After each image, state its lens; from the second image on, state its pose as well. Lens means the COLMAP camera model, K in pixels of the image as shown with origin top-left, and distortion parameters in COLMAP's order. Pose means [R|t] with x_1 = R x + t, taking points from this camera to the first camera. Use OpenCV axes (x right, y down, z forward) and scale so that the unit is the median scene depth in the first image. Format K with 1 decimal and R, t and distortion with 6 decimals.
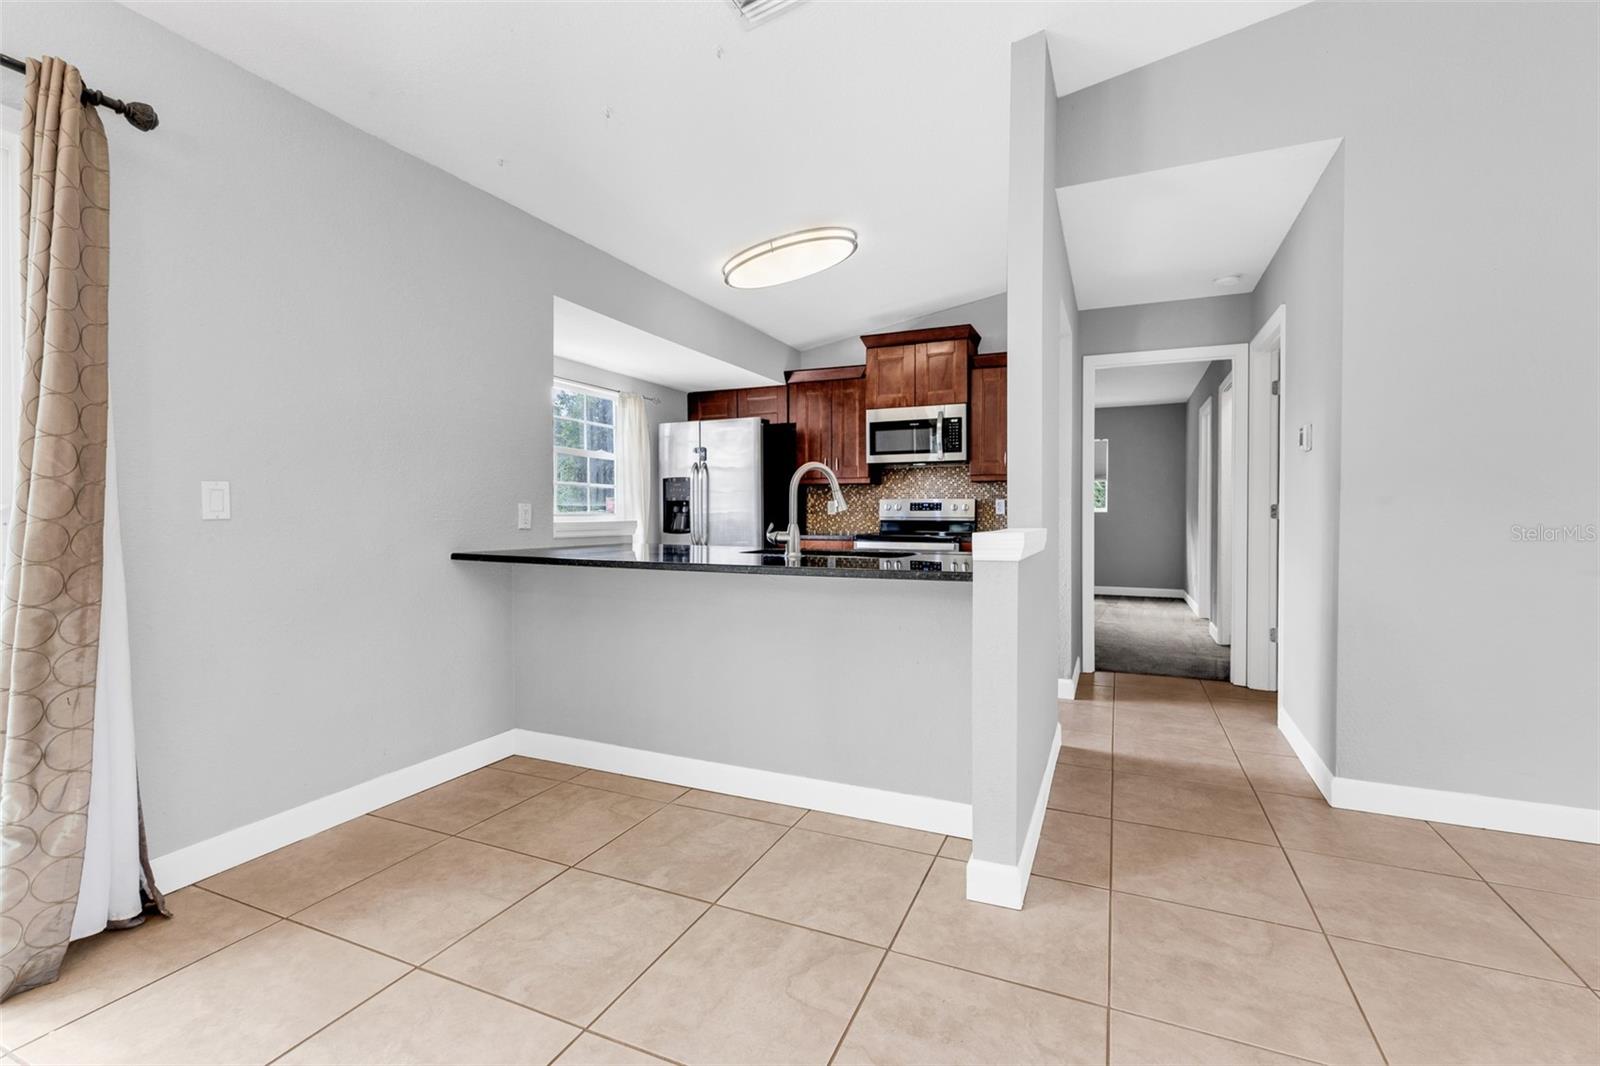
lens RADIAL K [[706.1, 0, 824.5], [0, 706.1, 521.8], [0, 0, 1]] dist [0.008074, -0.000626]
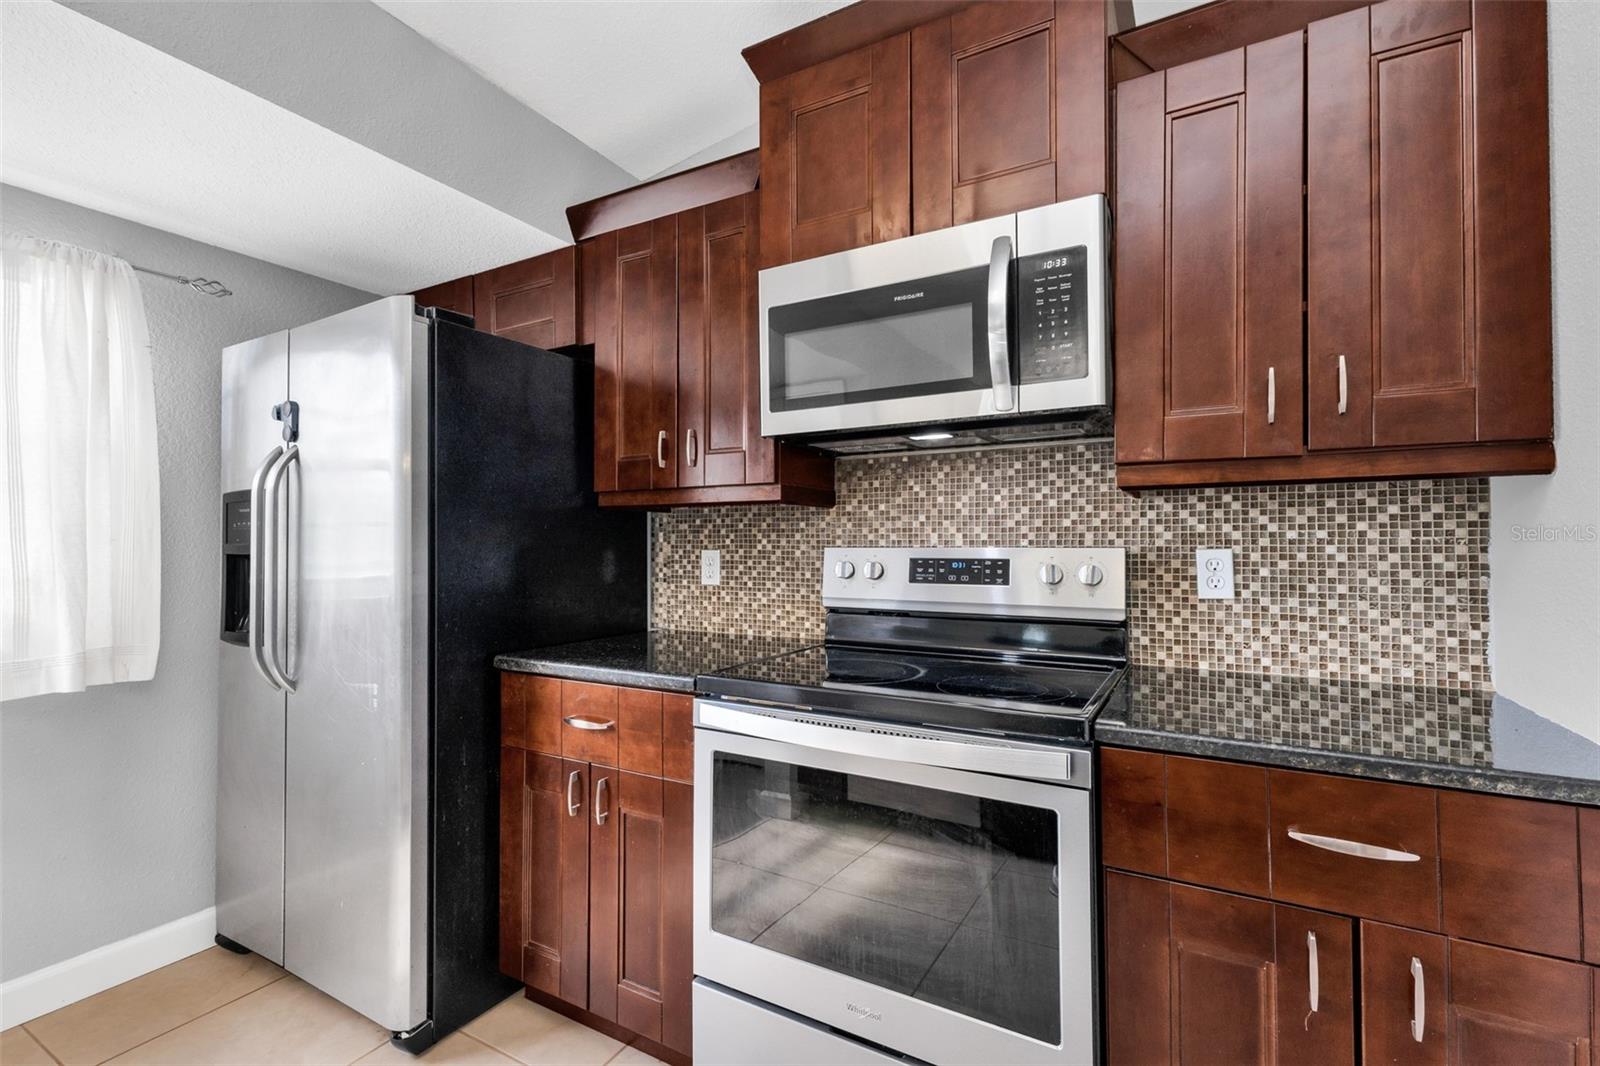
lens RADIAL K [[698.0, 0, 792.9], [0, 698.0, 529.7], [0, 0, 1]] dist [0.016079, 0.000023]
pose [[0.992456, -0.007802, -0.122353, 0.117861], [0.003915, 0.999481, -0.031978, -0.033013], [0.122539, 0.031258, 0.991971, 0.731199]]
